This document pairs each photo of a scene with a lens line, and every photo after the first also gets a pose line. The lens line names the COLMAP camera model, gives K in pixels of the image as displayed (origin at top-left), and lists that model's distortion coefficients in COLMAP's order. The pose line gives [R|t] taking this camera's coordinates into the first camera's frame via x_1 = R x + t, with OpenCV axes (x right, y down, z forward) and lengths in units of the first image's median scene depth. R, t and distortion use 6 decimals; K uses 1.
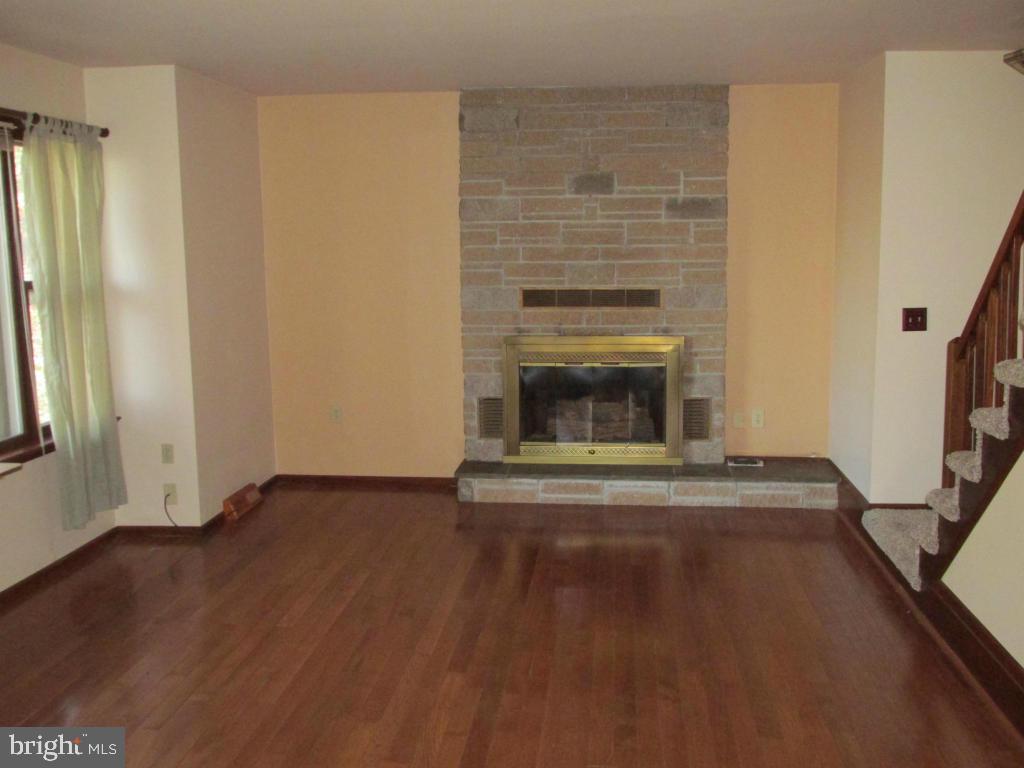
lens RADIAL K [[853.2, 0, 512.0], [0, 853.2, 384.0], [0, 0, 1]] dist [-0.024855, 0.000512]
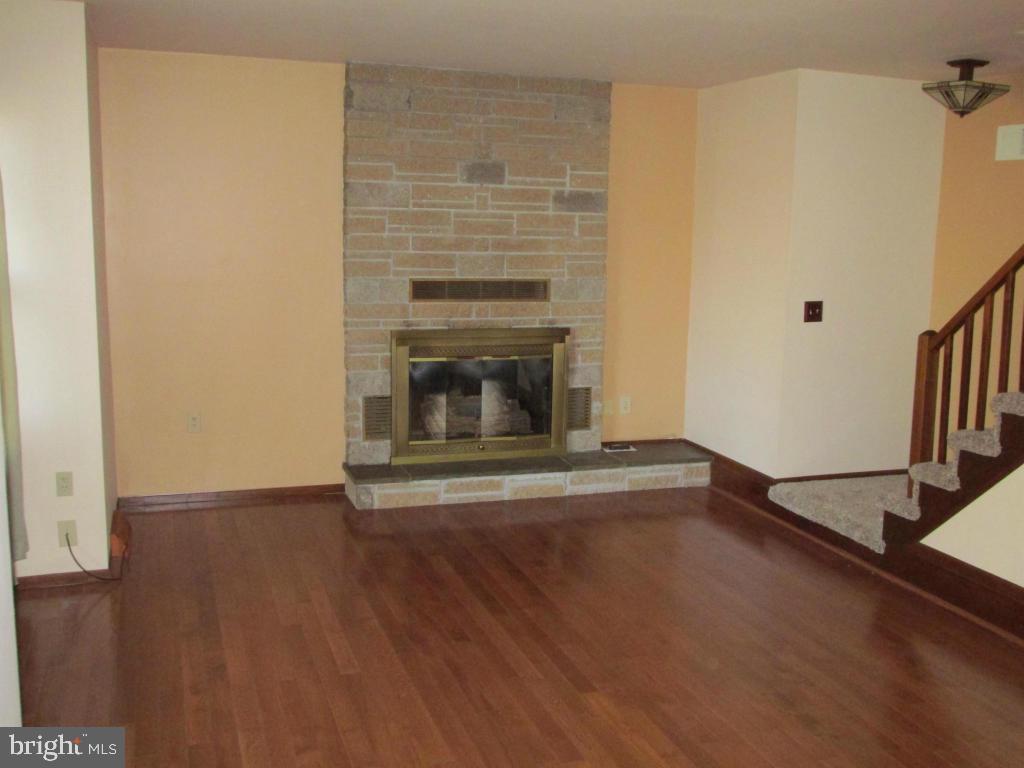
lens RADIAL K [[863.5, 0, 512.0], [0, 863.5, 384.0], [0, 0, 1]] dist [-0.023763, -0.008511]
pose [[0.931446, -0.037606, 0.361930, -0.240165], [0.031360, 0.999241, 0.023118, -0.015358], [-0.362525, -0.010183, 0.931918, 0.067863]]
